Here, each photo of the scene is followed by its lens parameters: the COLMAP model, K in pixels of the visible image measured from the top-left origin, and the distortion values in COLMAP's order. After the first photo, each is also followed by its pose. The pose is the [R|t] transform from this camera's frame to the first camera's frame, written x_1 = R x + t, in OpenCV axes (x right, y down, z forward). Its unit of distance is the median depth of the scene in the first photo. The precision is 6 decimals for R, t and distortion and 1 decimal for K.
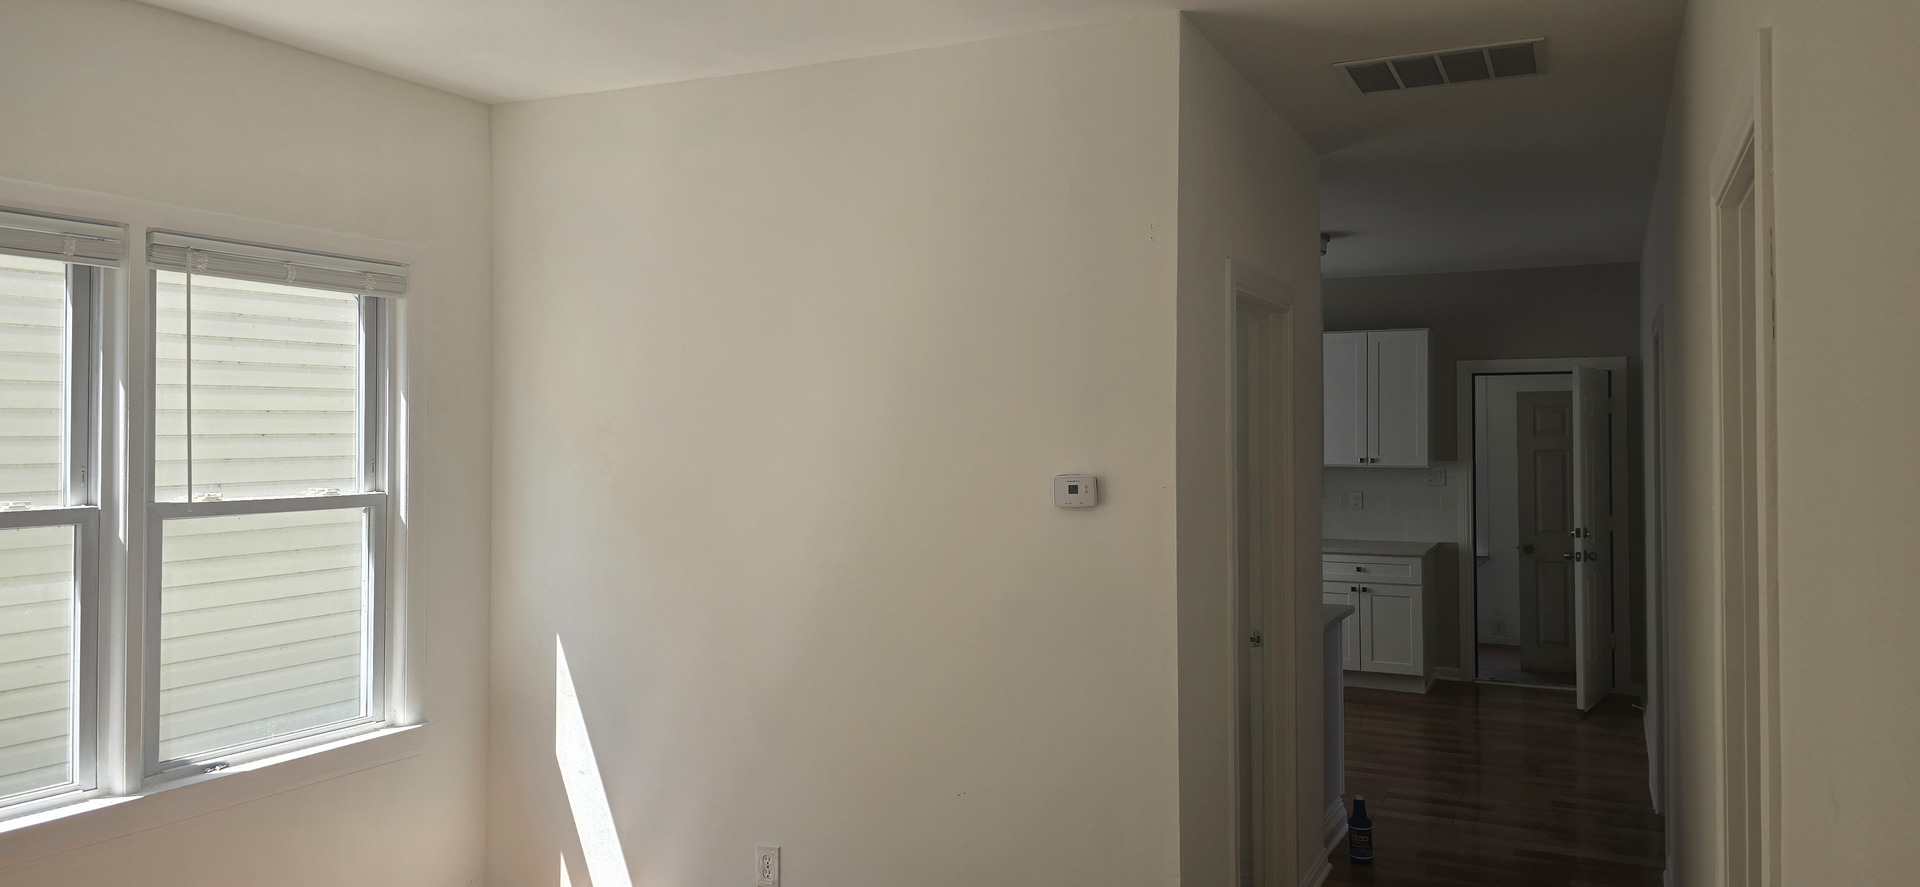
lens RADIAL K [[1296.8, 0, 958.1], [0, 1296.8, 435.0], [0, 0, 1]] dist [0.011920, 0.000985]
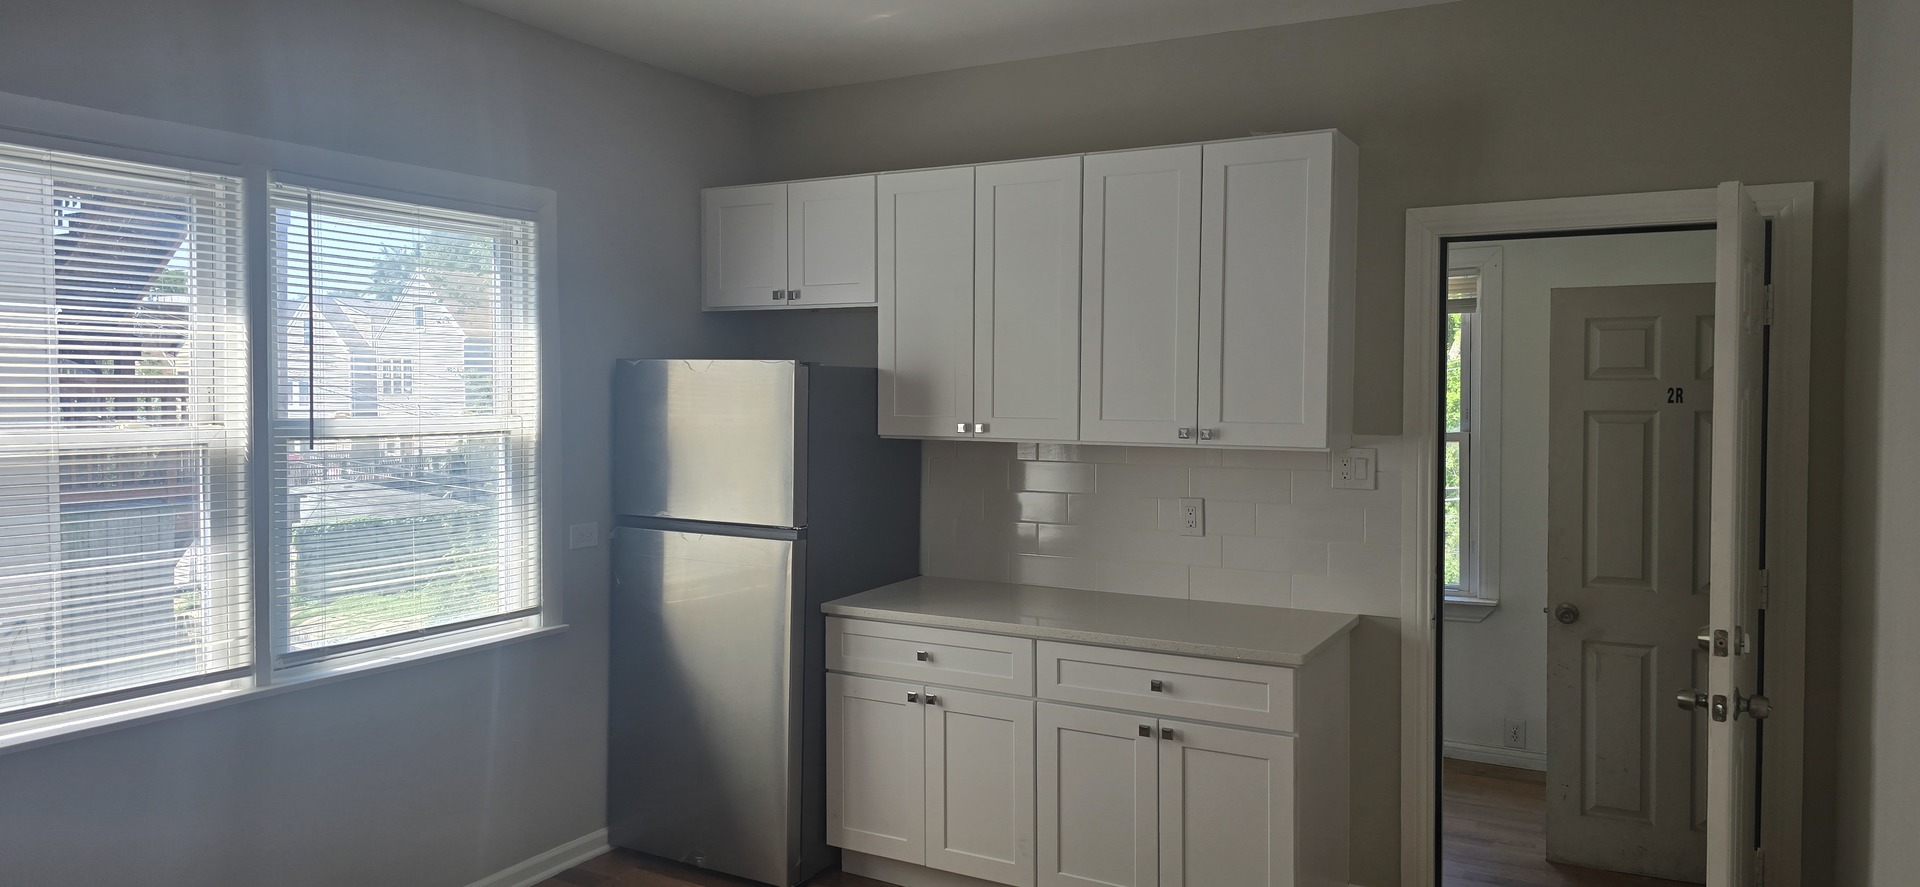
lens RADIAL K [[1296.8, 0, 960.6], [0, 1296.8, 442.7], [0, 0, 1]] dist [0.011920, 0.000985]
pose [[0.998737, 0.004733, -0.050020, 0.256269], [-0.002305, 0.998821, 0.048486, 0.001255], [0.050190, -0.048310, 0.997571, 0.550577]]
